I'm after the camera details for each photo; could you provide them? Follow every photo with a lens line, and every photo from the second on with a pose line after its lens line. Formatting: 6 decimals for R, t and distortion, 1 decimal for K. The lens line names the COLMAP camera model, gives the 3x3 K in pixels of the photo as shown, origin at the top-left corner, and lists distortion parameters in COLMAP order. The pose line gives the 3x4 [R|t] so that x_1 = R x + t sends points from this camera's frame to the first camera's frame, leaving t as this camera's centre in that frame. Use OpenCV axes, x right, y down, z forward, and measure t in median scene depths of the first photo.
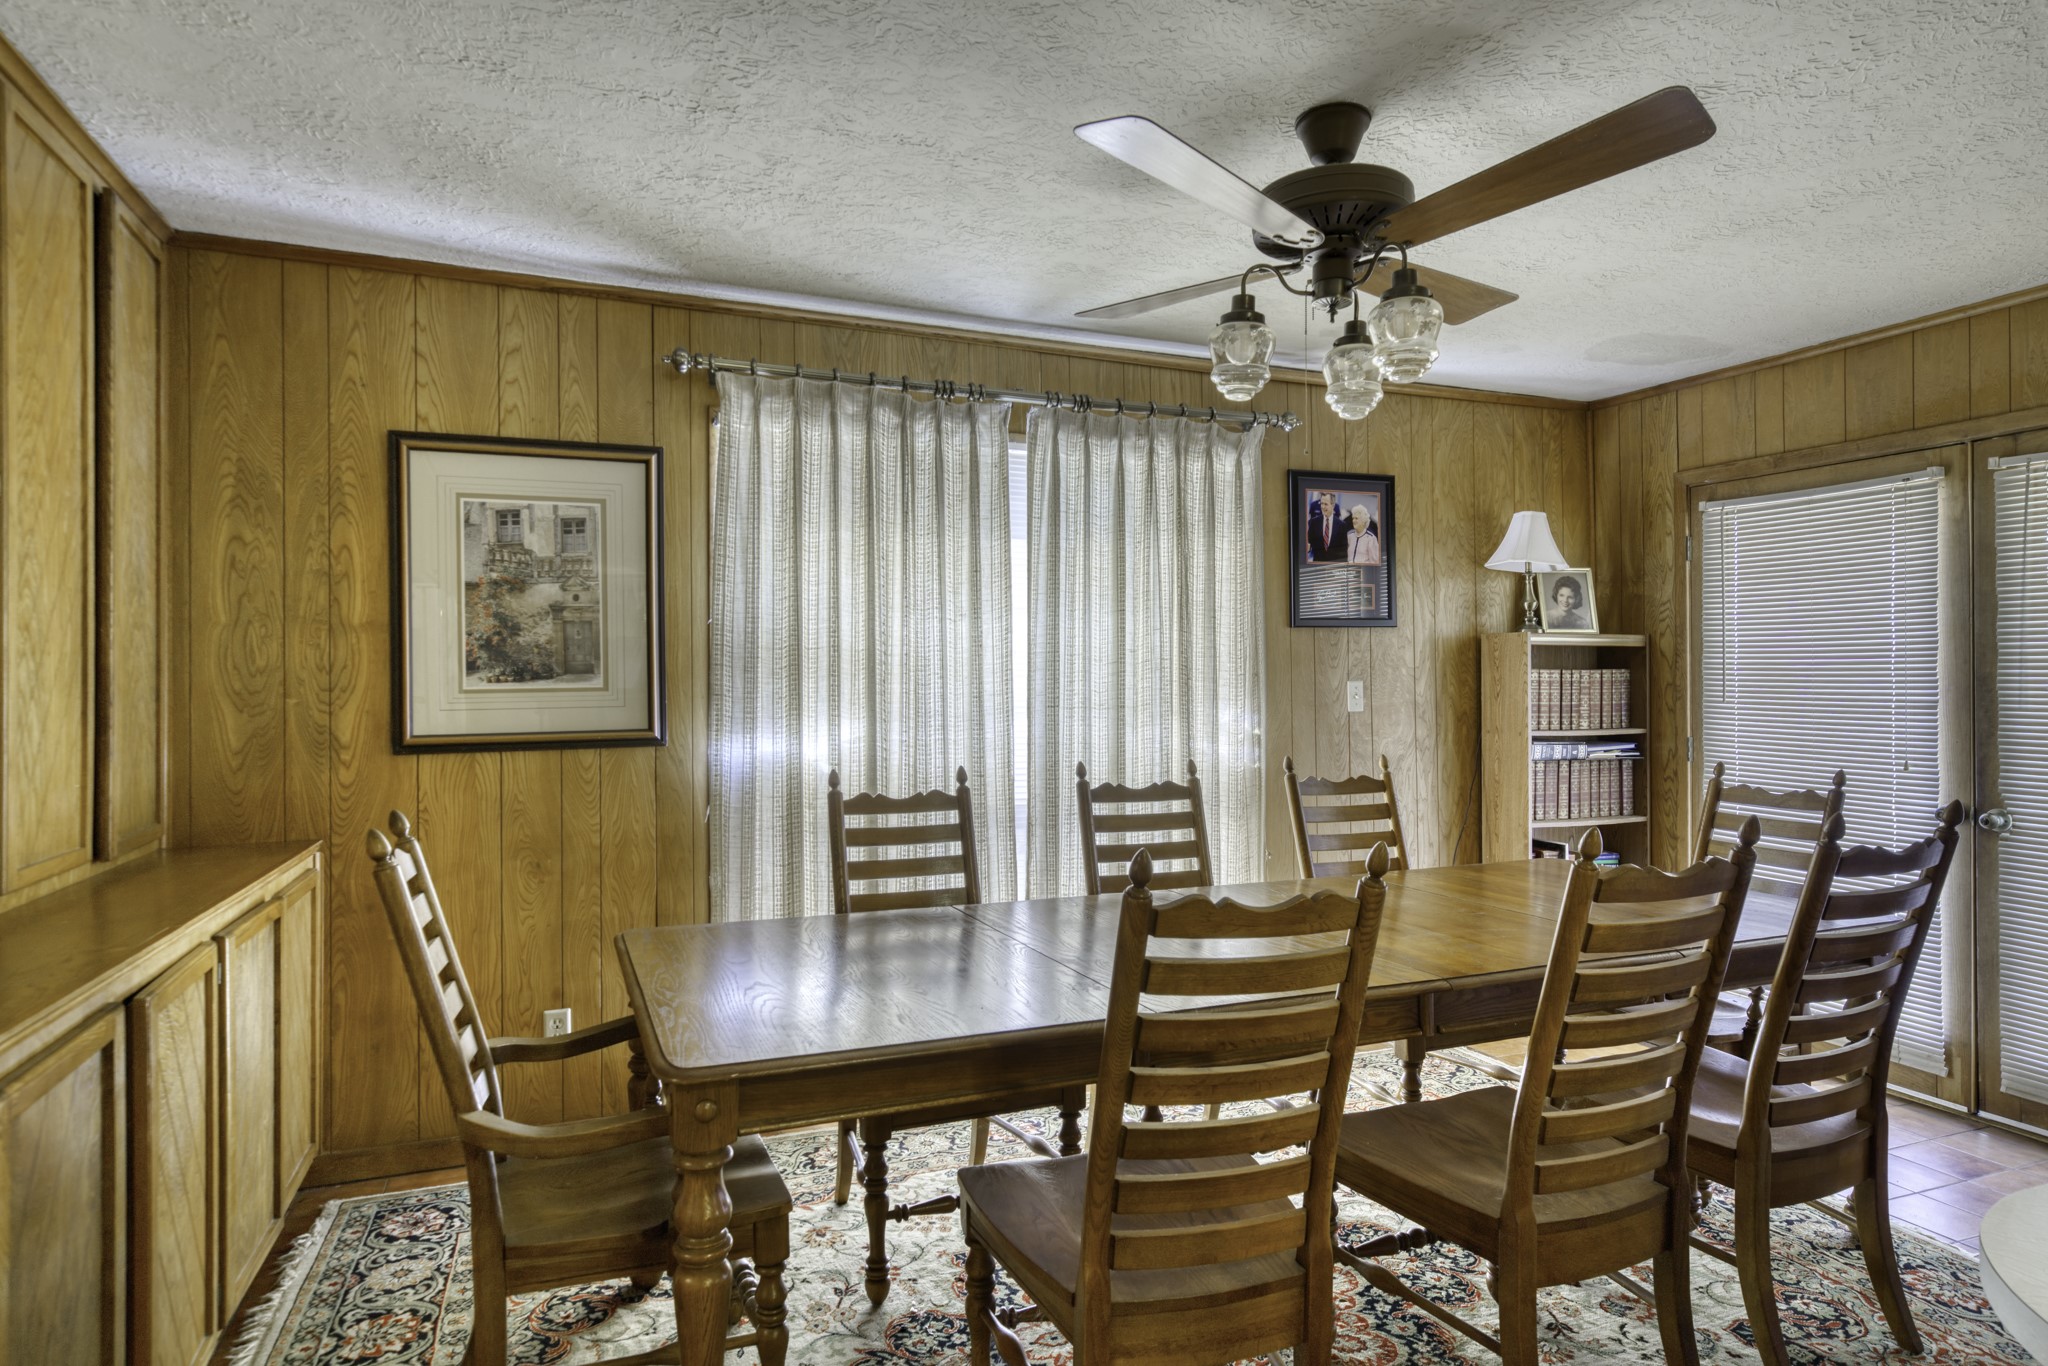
lens RADIAL K [[1123.4, 0, 1022.7], [0, 1123.4, 690.5], [0, 0, 1]] dist [0.001577, -0.000984]
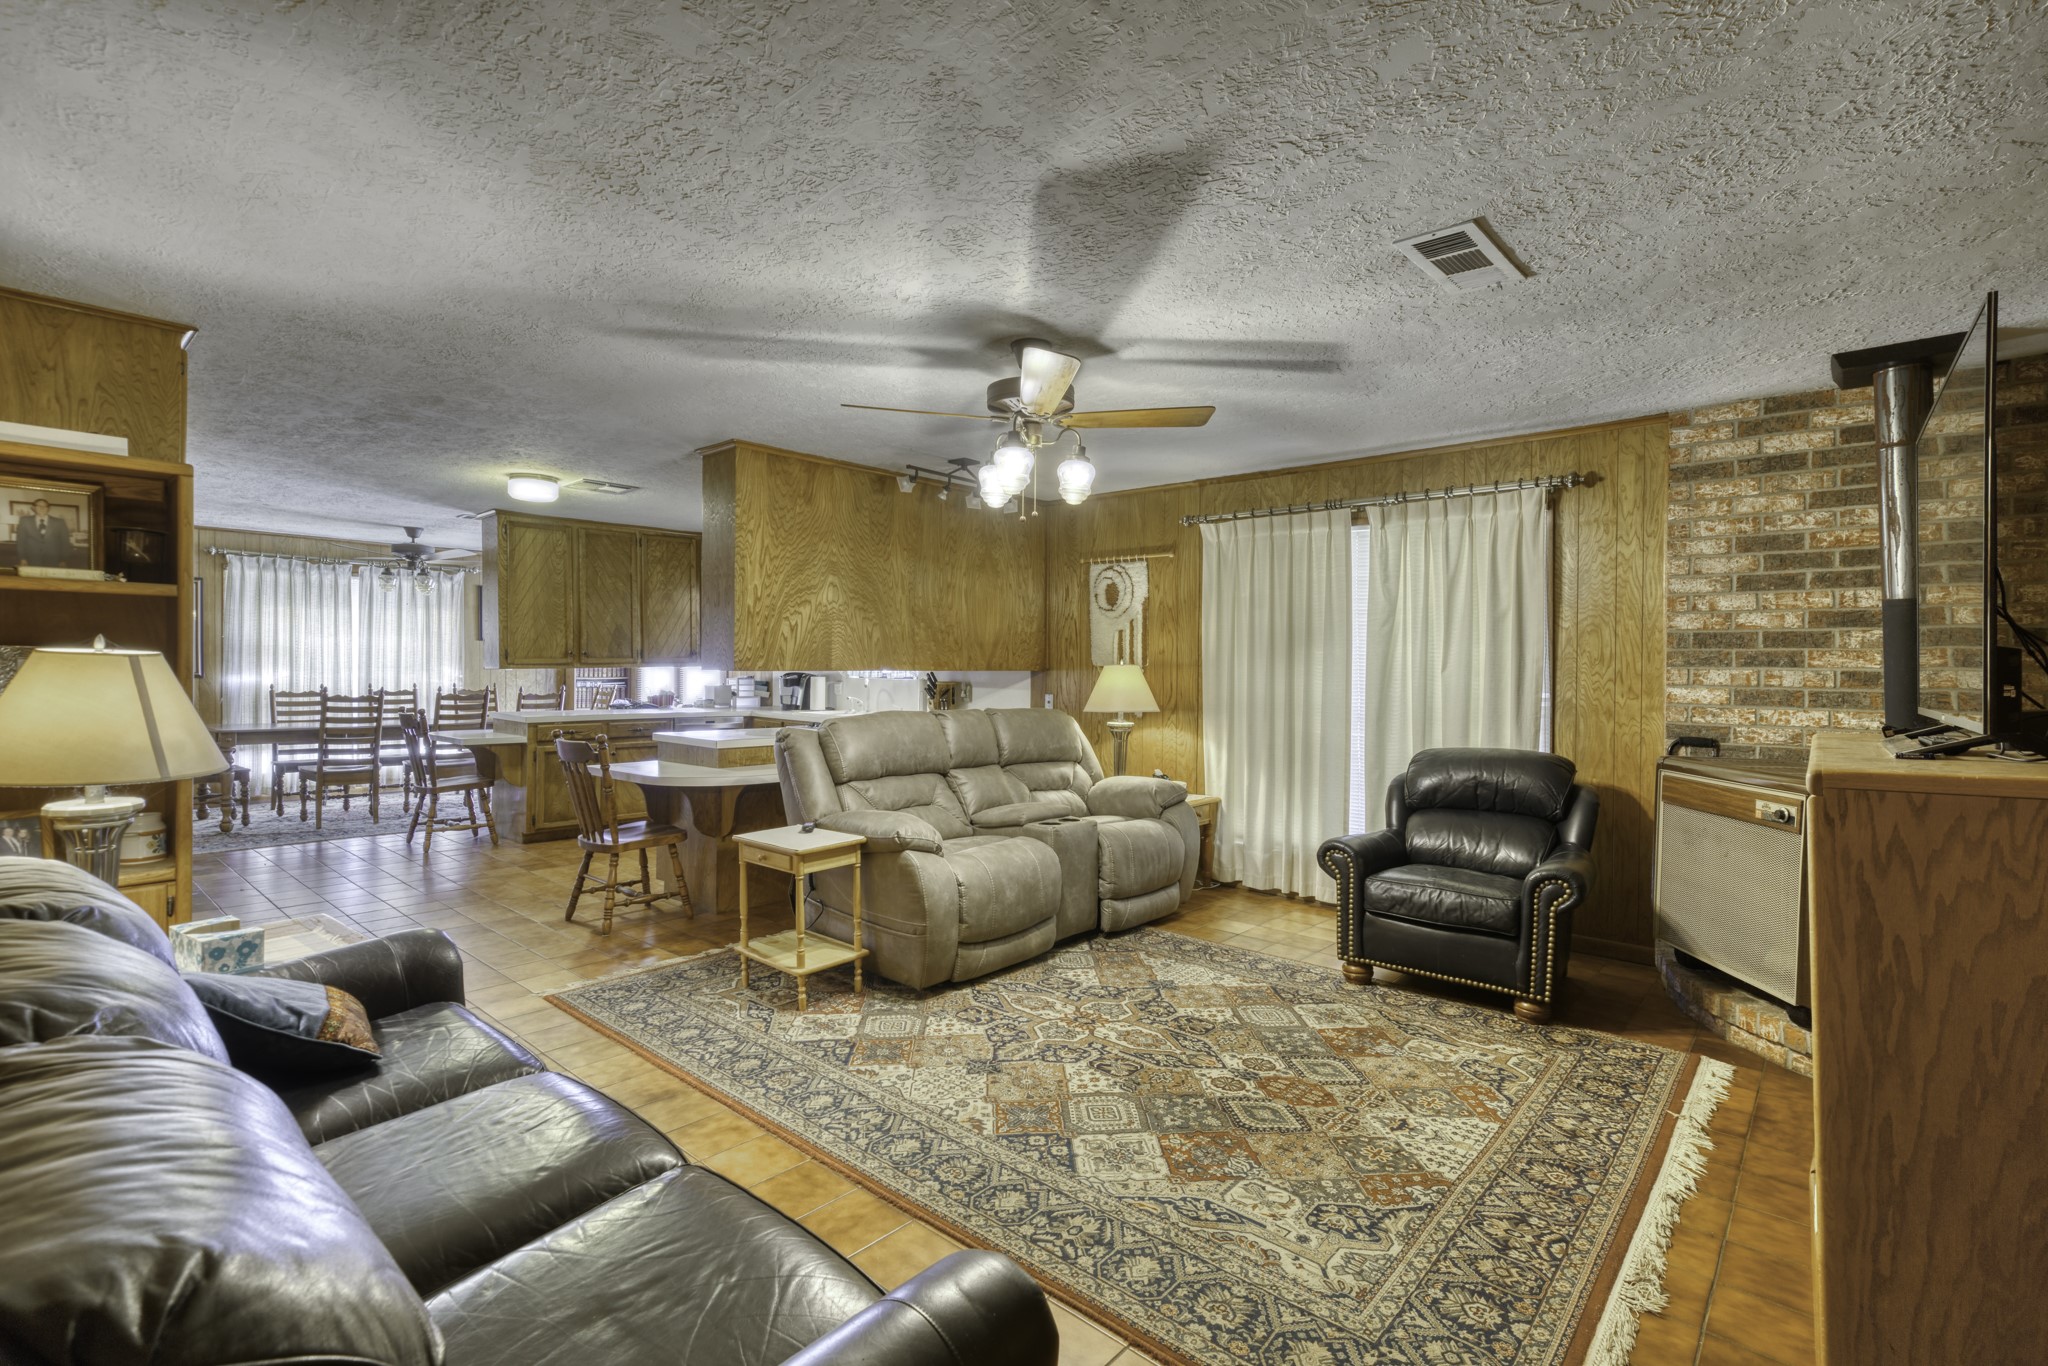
lens RADIAL K [[951.9, 0, 1028.9], [0, 951.9, 672.3], [0, 0, 1]] dist [0.012014, 0.001499]
pose [[0.899218, 0.010745, 0.437369, 0.540752], [-0.016573, 0.999817, 0.009511, -0.025818], [-0.437187, -0.015801, 0.899232, -2.267619]]
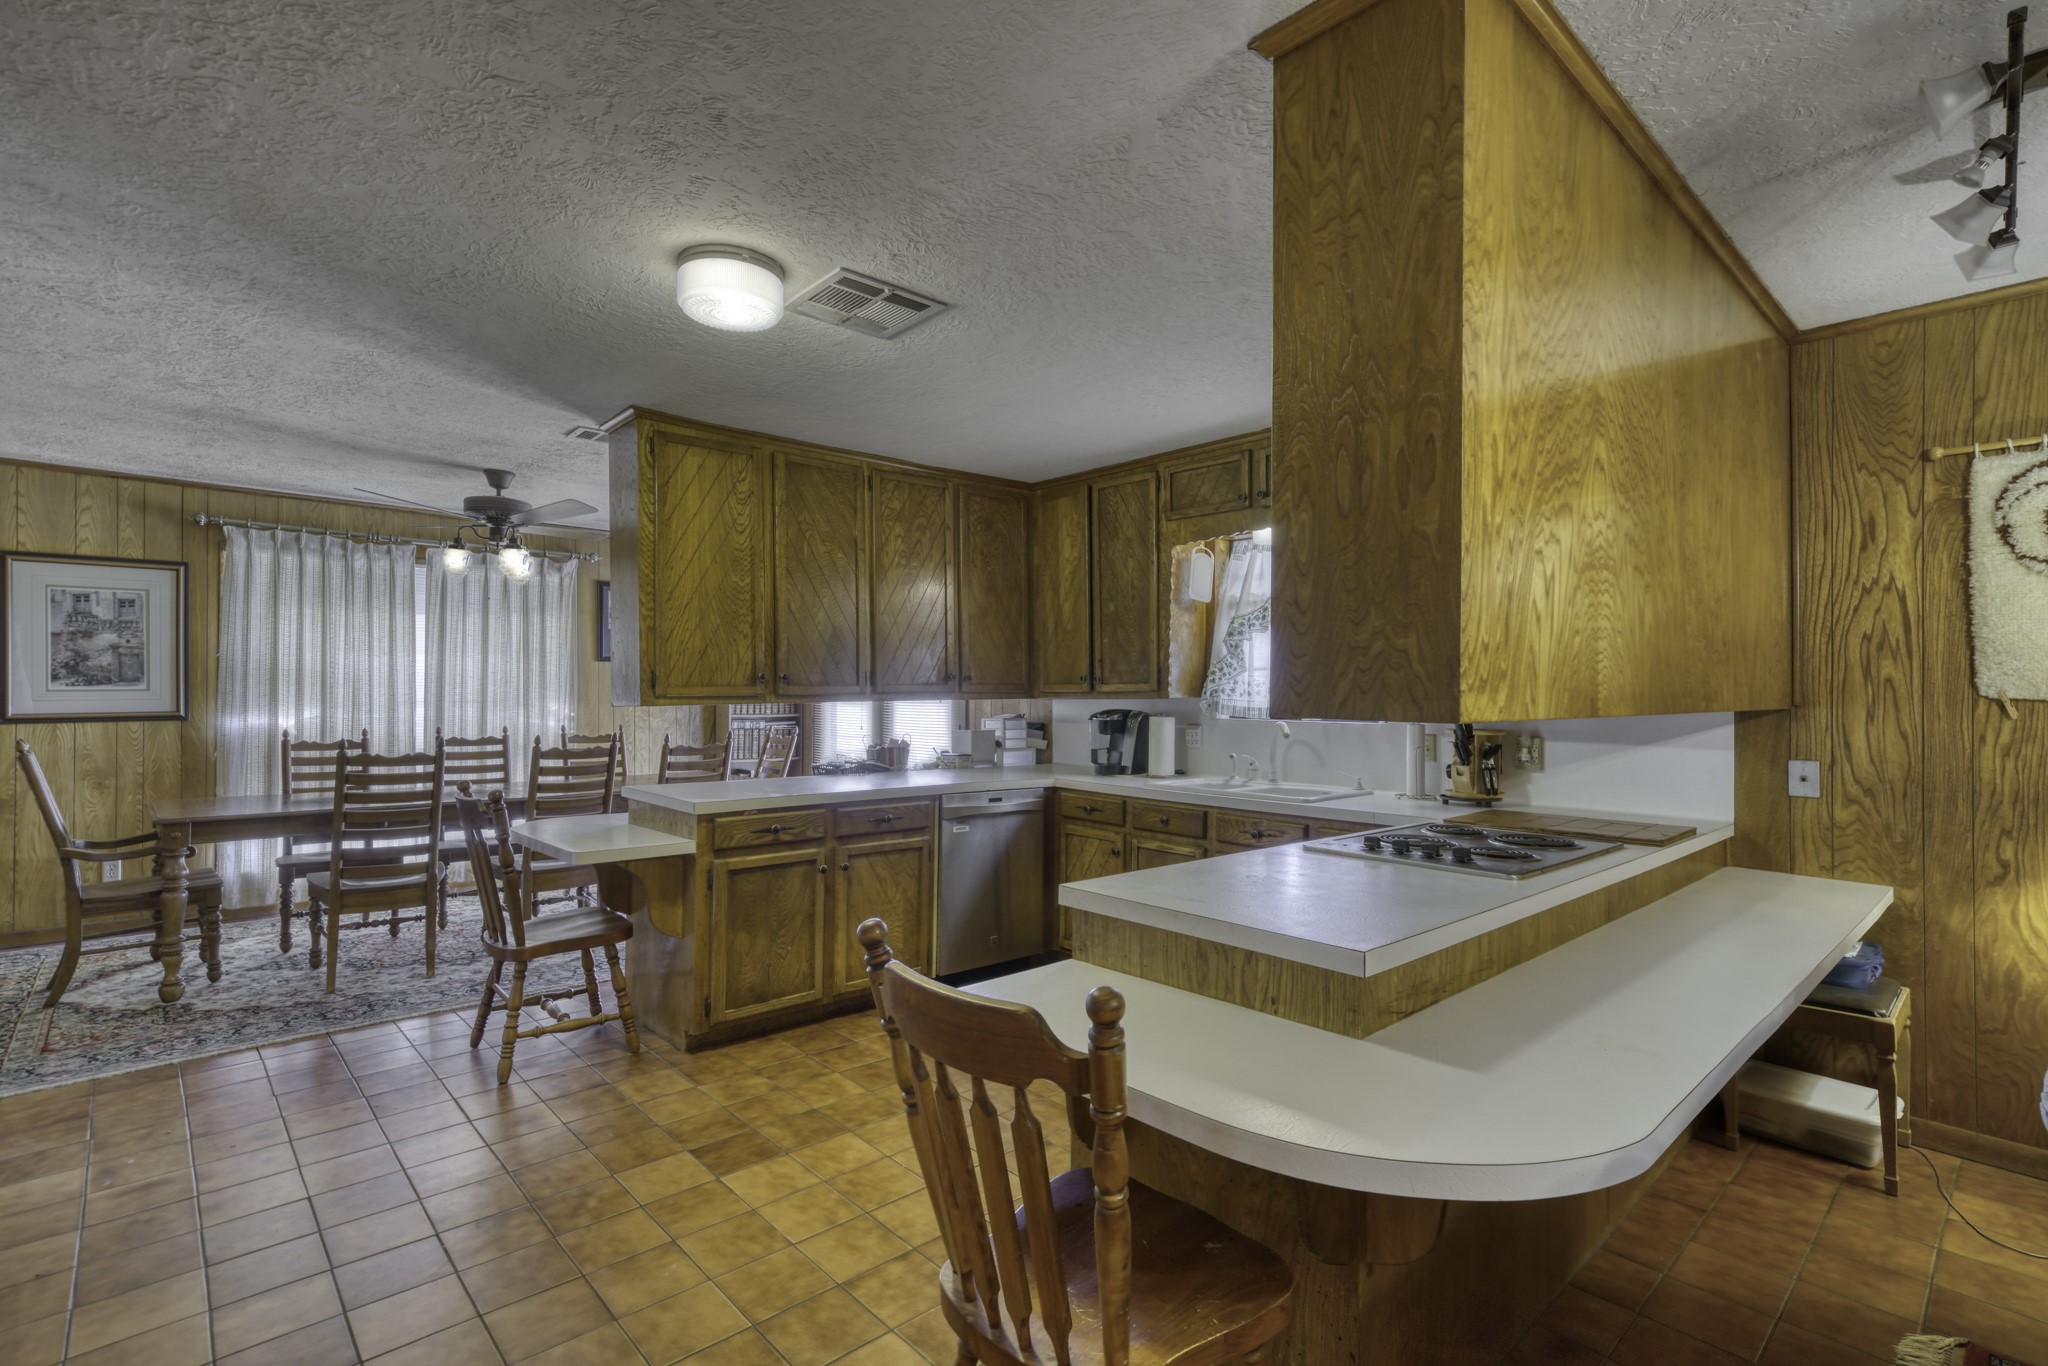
lens RADIAL K [[951.9, 0, 1019.5], [0, 951.9, 688.4], [0, 0, 1]] dist [0.012014, 0.001499]
pose [[0.937970, 0.011719, 0.346518, 0.436477], [-0.011947, 0.999928, -0.001479, -0.018644], [-0.346510, -0.002753, 0.938042, -1.010232]]
